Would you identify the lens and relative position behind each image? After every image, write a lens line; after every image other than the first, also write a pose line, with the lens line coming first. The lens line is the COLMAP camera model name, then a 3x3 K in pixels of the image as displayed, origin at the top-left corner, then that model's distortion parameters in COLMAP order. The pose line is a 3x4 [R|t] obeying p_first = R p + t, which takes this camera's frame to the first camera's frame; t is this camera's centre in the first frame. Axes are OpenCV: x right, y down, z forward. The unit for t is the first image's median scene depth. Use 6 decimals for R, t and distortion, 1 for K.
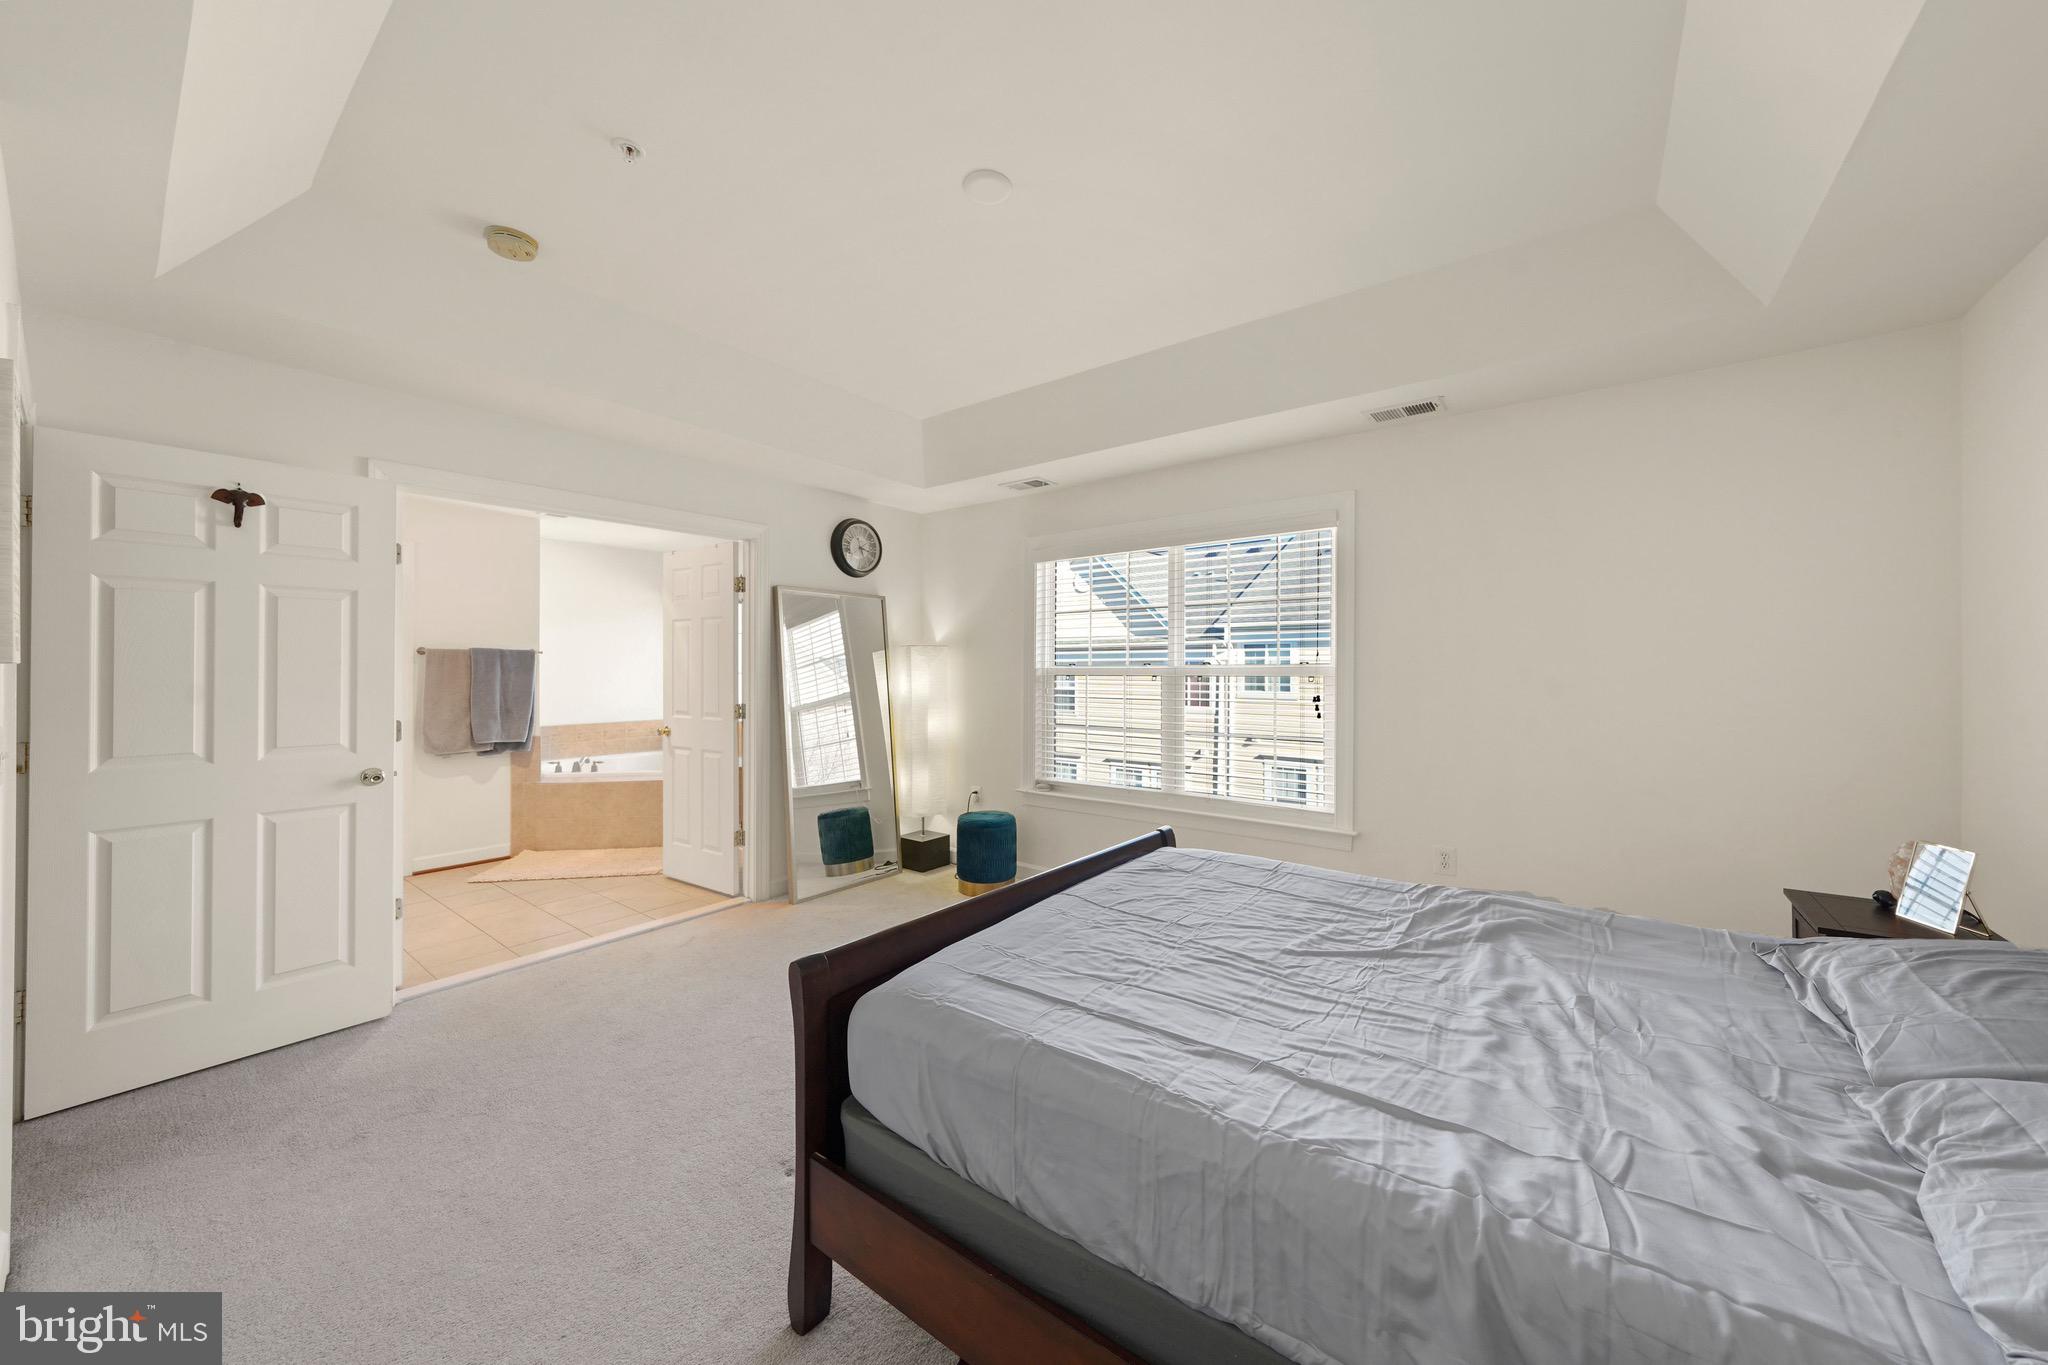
lens RADIAL K [[720.4, 0, 1043.5], [0, 720.4, 666.5], [0, 0, 1]] dist [0.003258, -0.000452]
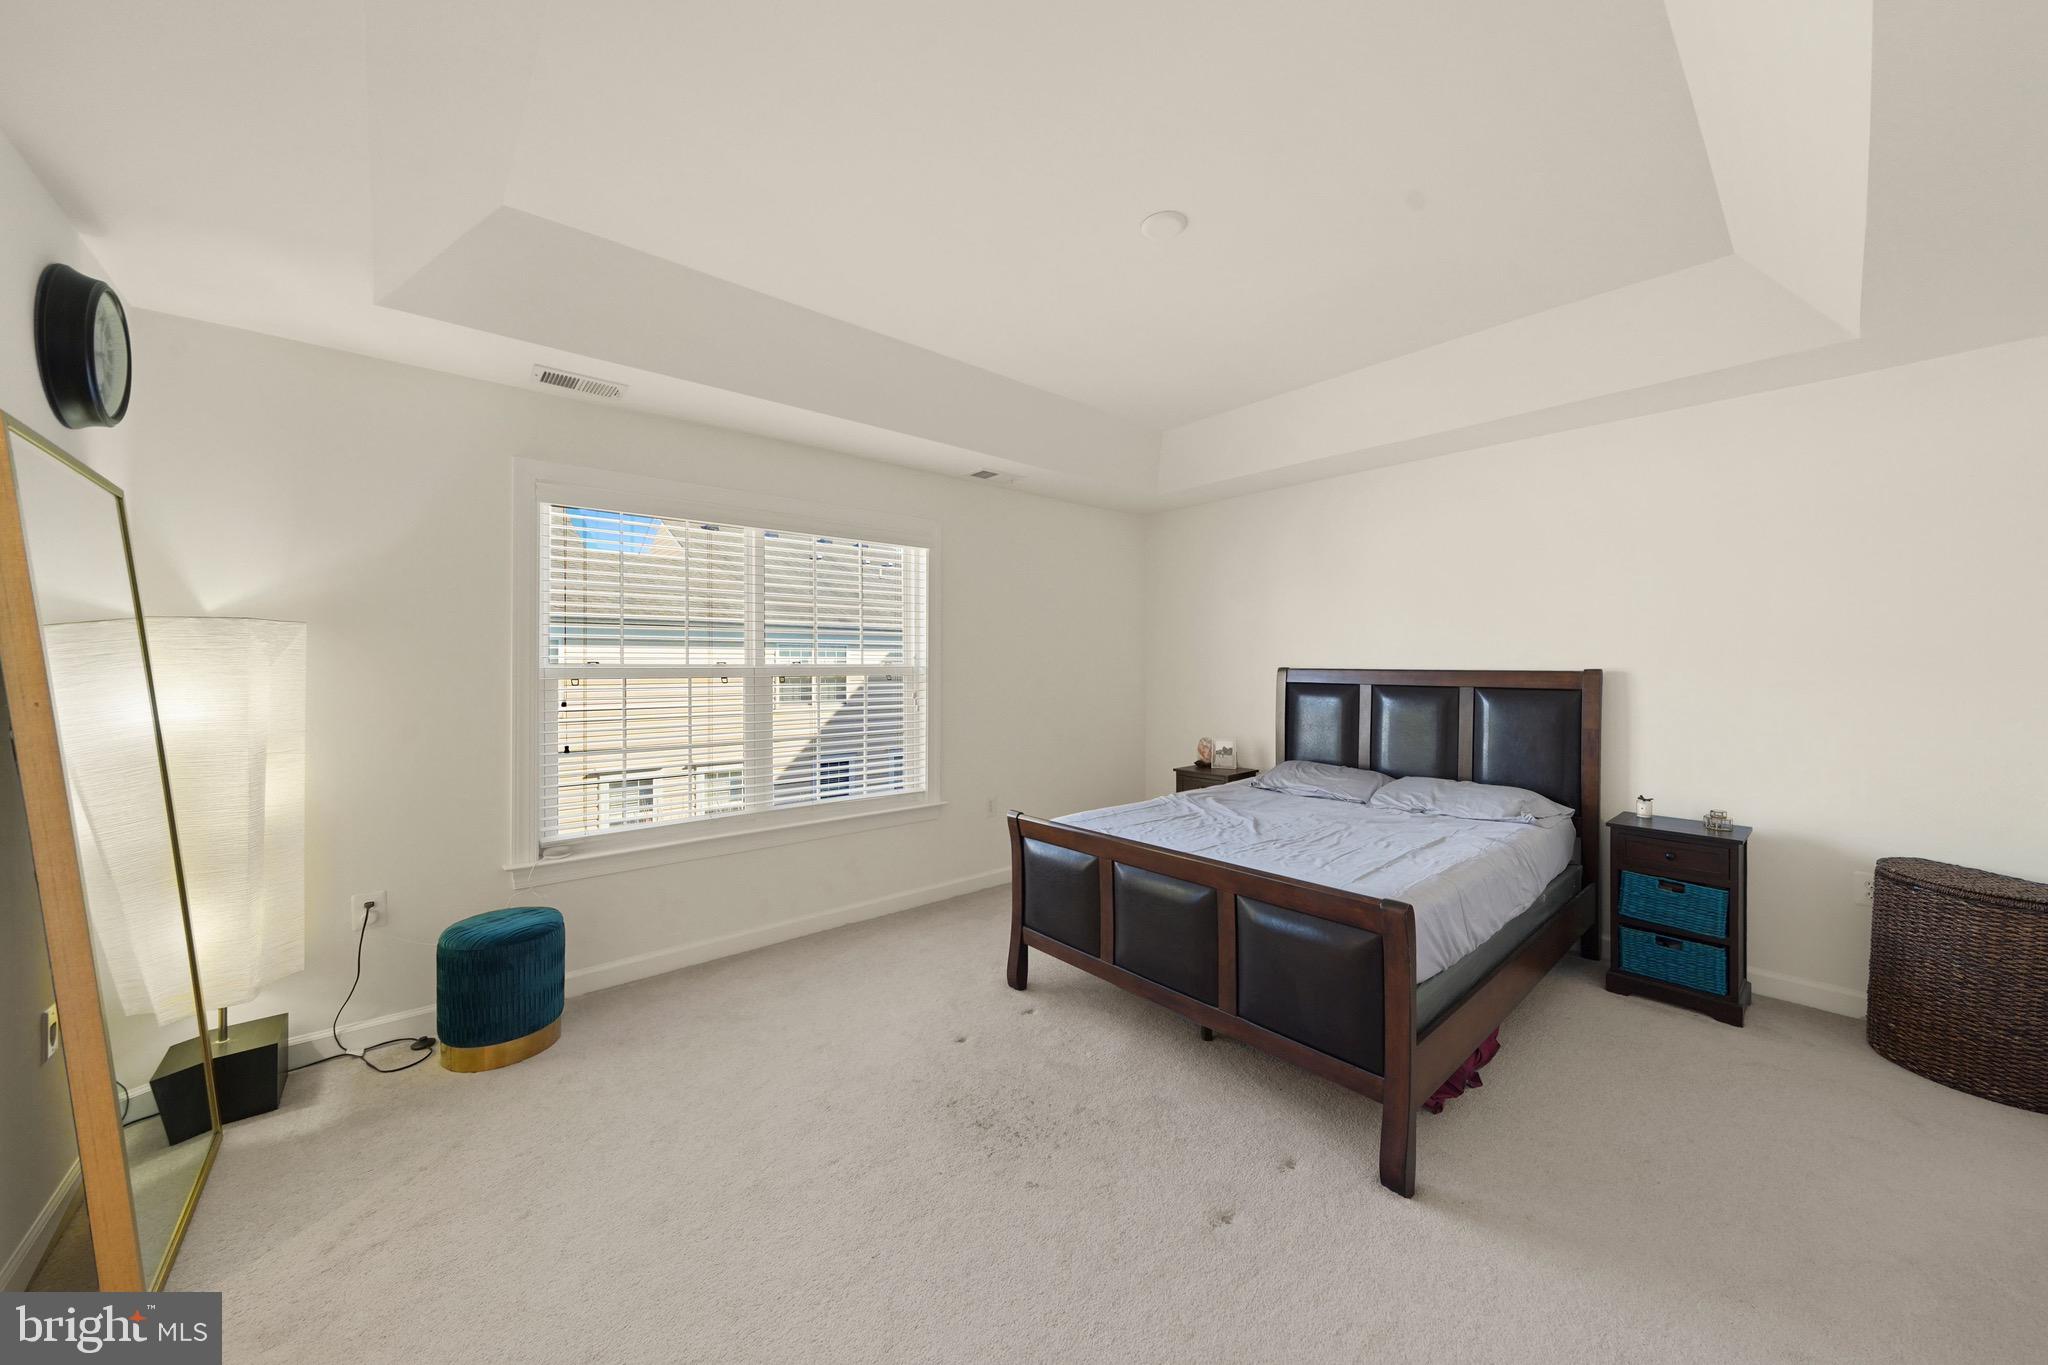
lens RADIAL K [[720.4, 0, 1025.7], [0, 720.4, 674.7], [0, 0, 1]] dist [0.003258, -0.000452]
pose [[0.205586, -0.008869, 0.978599, -0.559507], [-0.003466, 0.999946, 0.009790, 0.000064], [-0.978633, -0.005404, 0.205544, 0.464284]]
